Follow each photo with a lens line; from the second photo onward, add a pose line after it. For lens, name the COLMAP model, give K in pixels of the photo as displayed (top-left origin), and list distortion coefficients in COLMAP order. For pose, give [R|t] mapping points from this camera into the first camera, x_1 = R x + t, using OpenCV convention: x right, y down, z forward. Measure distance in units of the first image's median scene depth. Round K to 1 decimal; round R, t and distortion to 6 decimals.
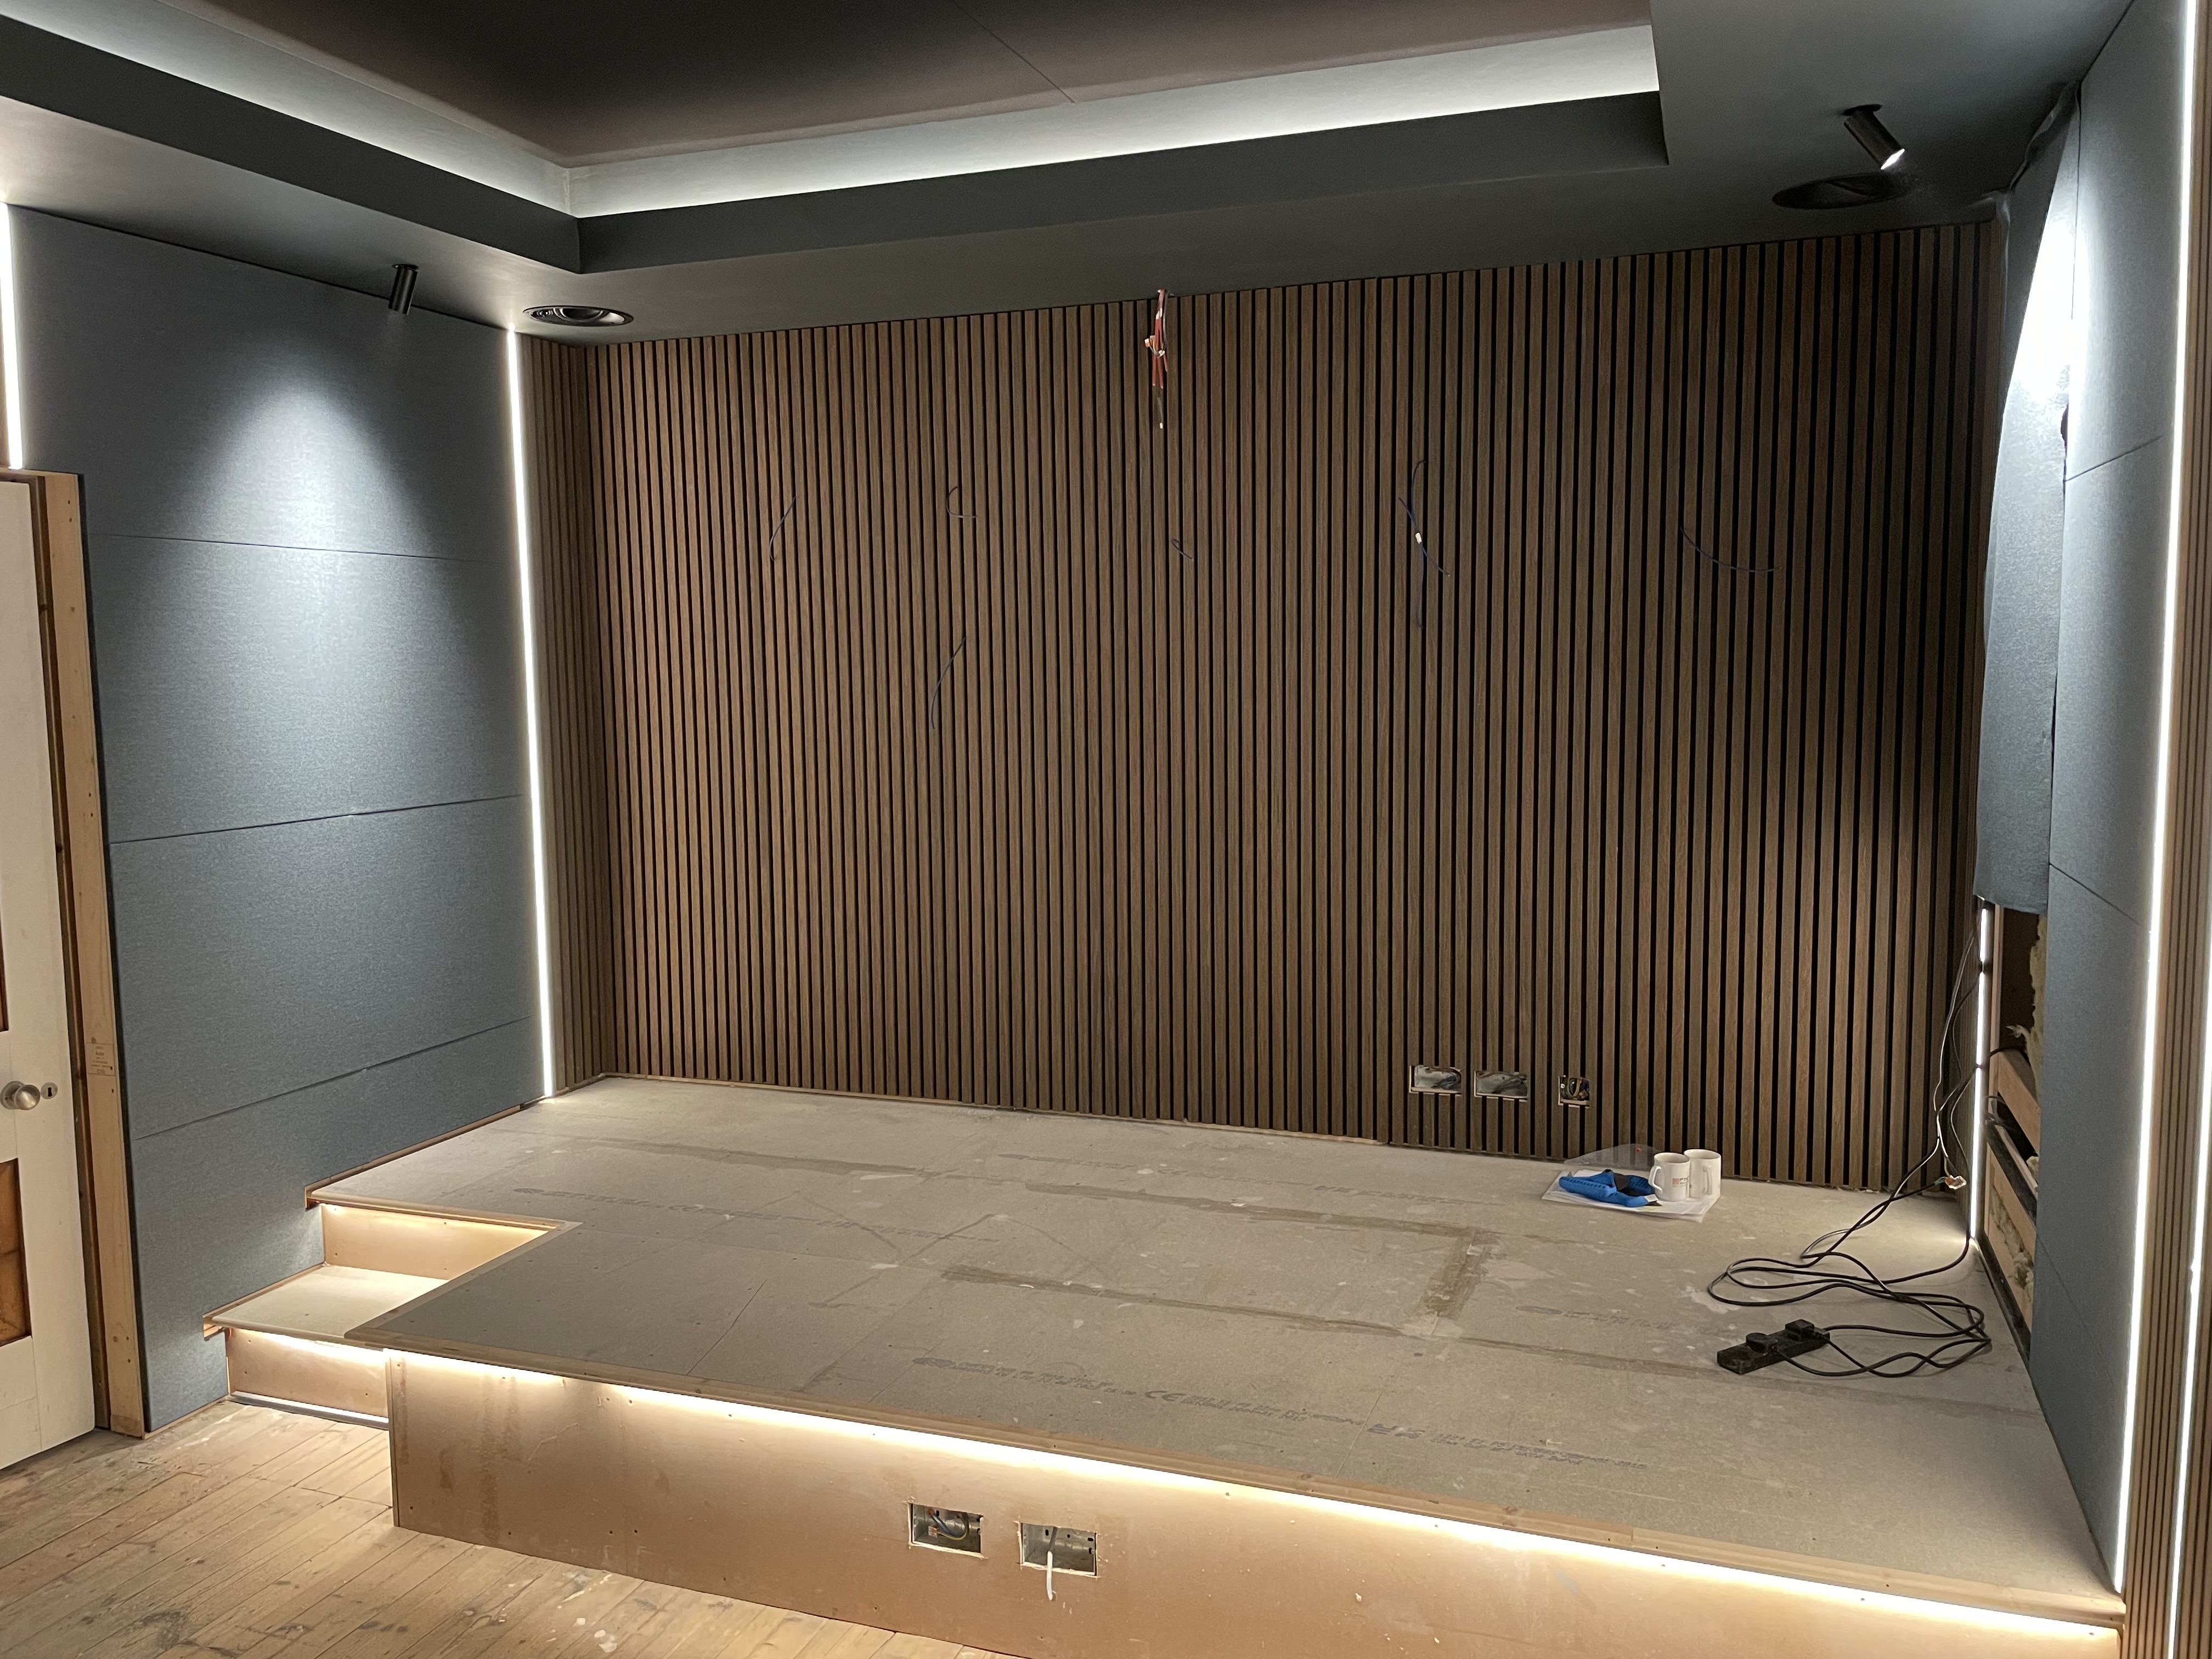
lens RADIAL K [[1684.6, 0, 1106.0], [0, 1684.6, 829.5], [0, 0, 1]] dist [0.075918, -0.128225]
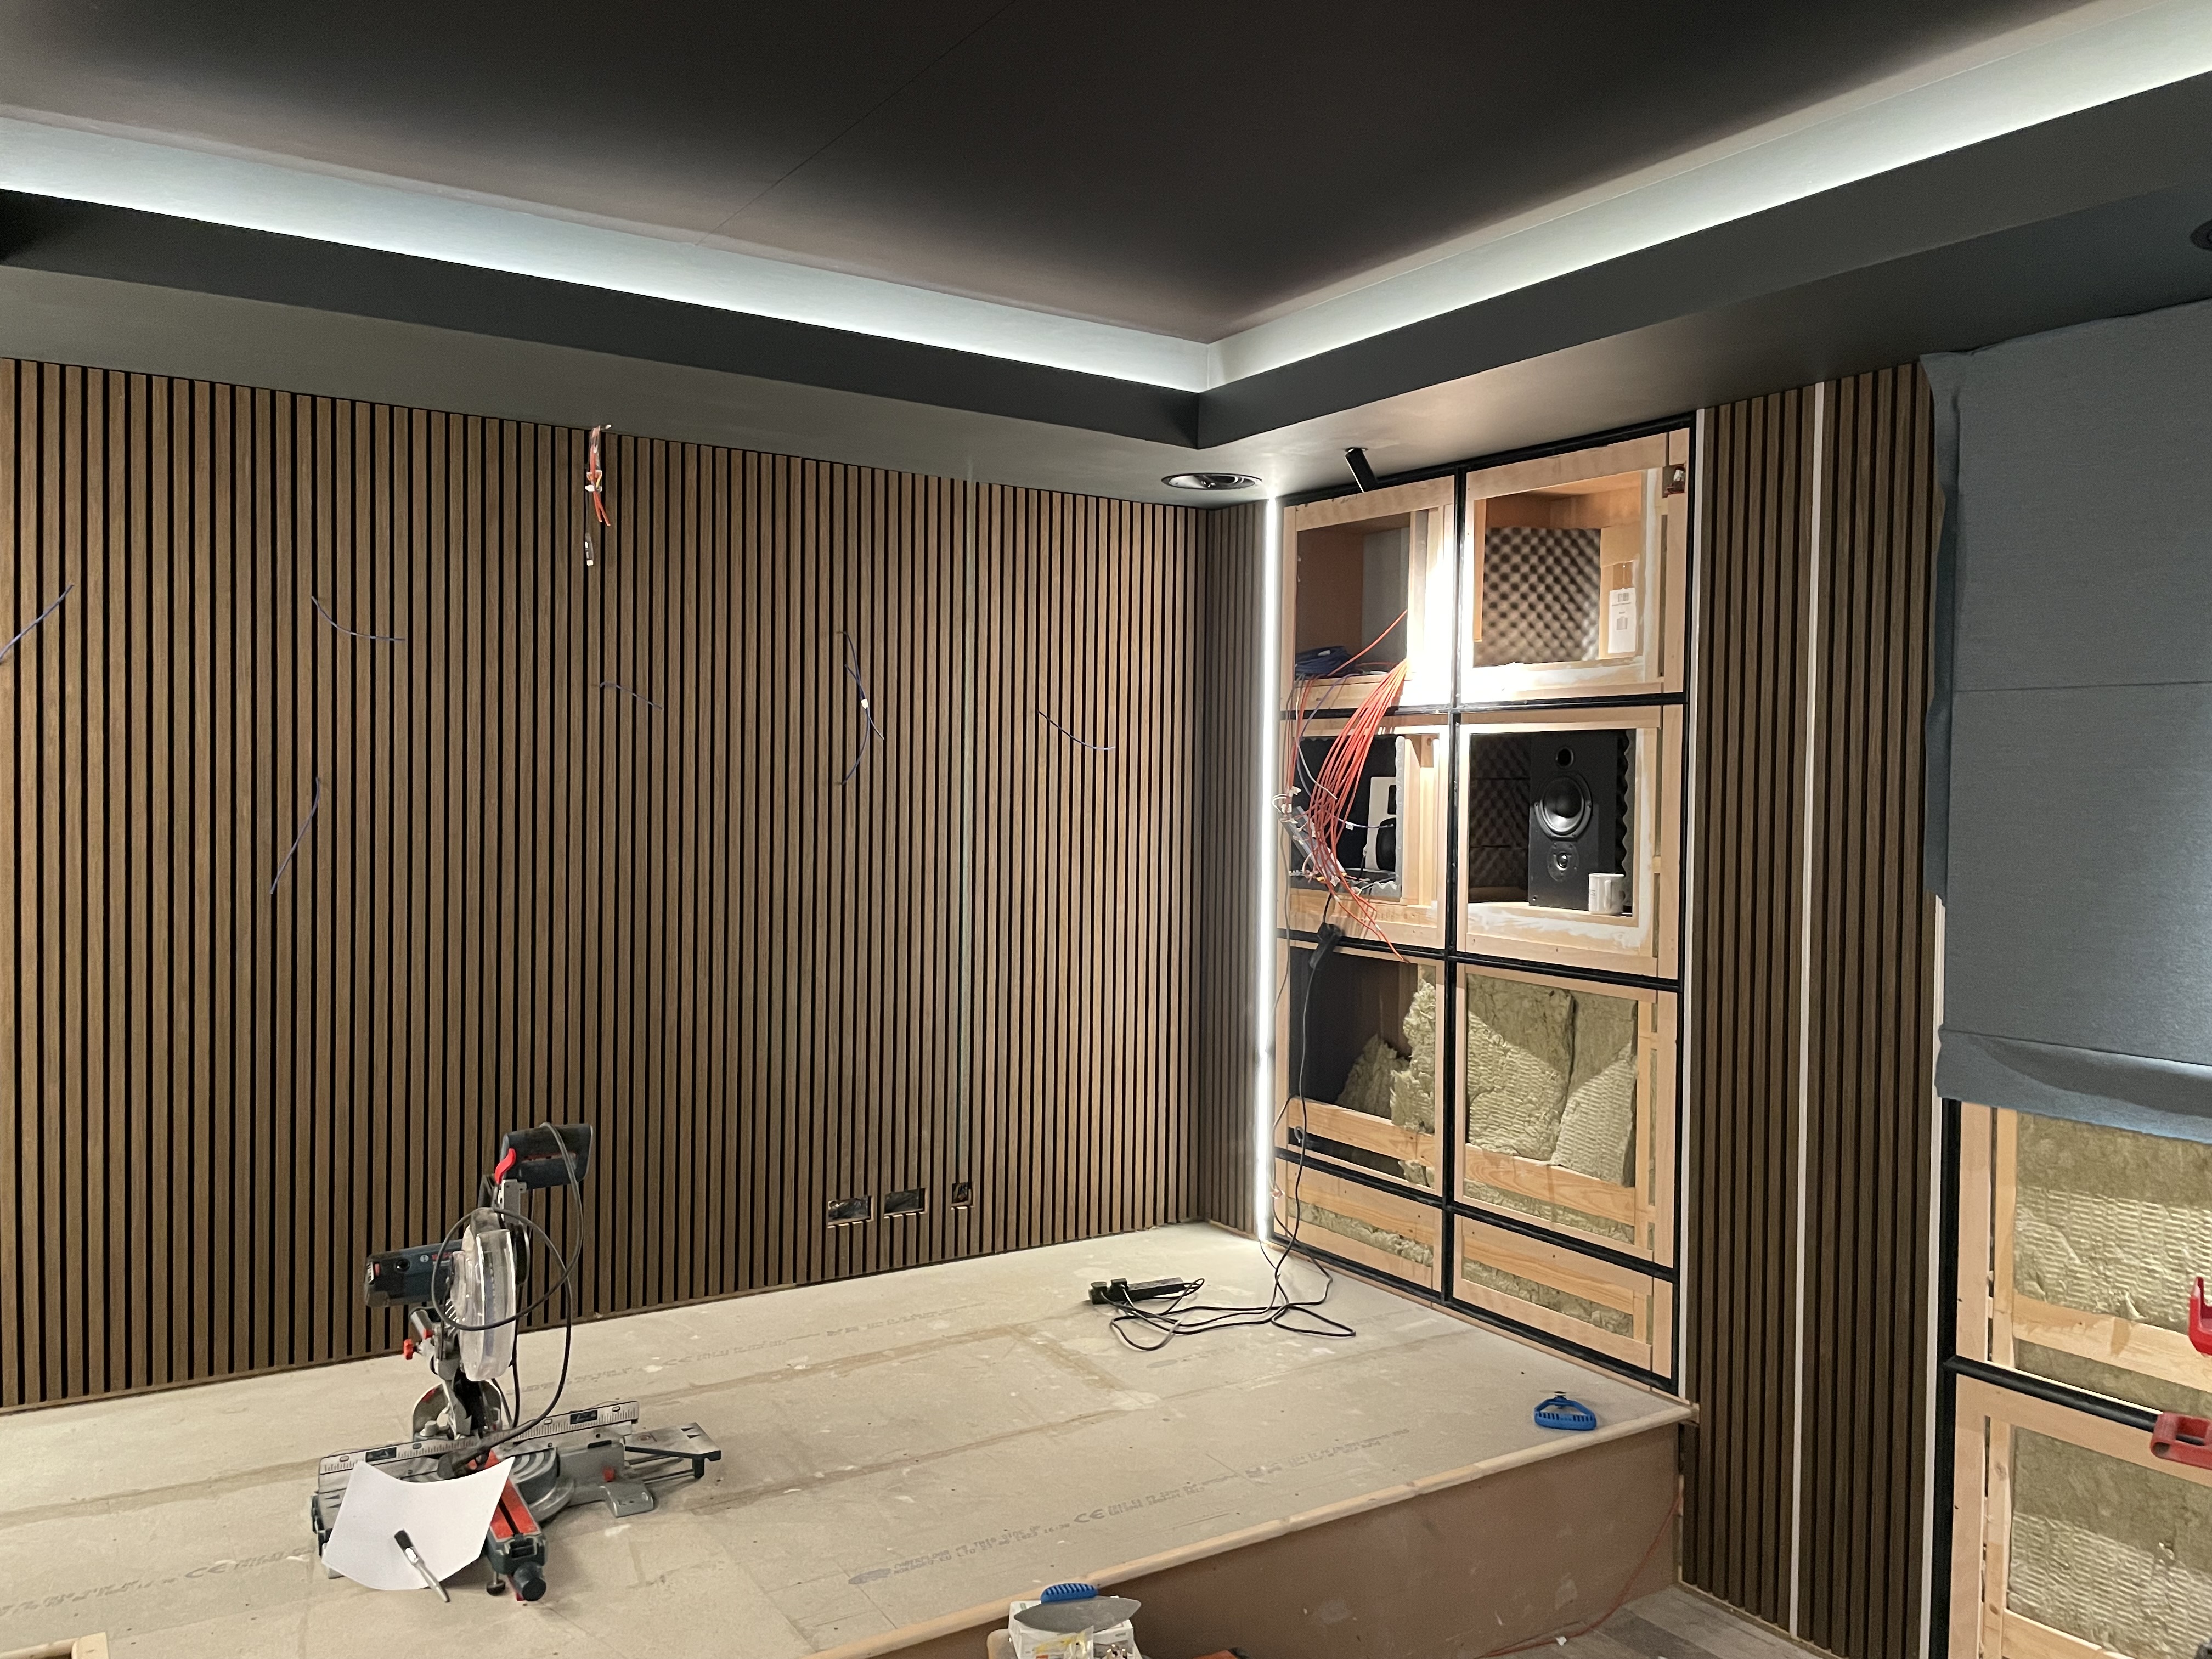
lens RADIAL K [[1684.6, 0, 1106.0], [0, 1684.6, 829.5], [0, 0, 1]] dist [0.075918, -0.128225]
pose [[0.600161, -0.002684, 0.799875, -0.604669], [0.065013, 0.996849, -0.045436, -0.033714], [-0.797233, 0.079271, 0.598445, 0.241360]]
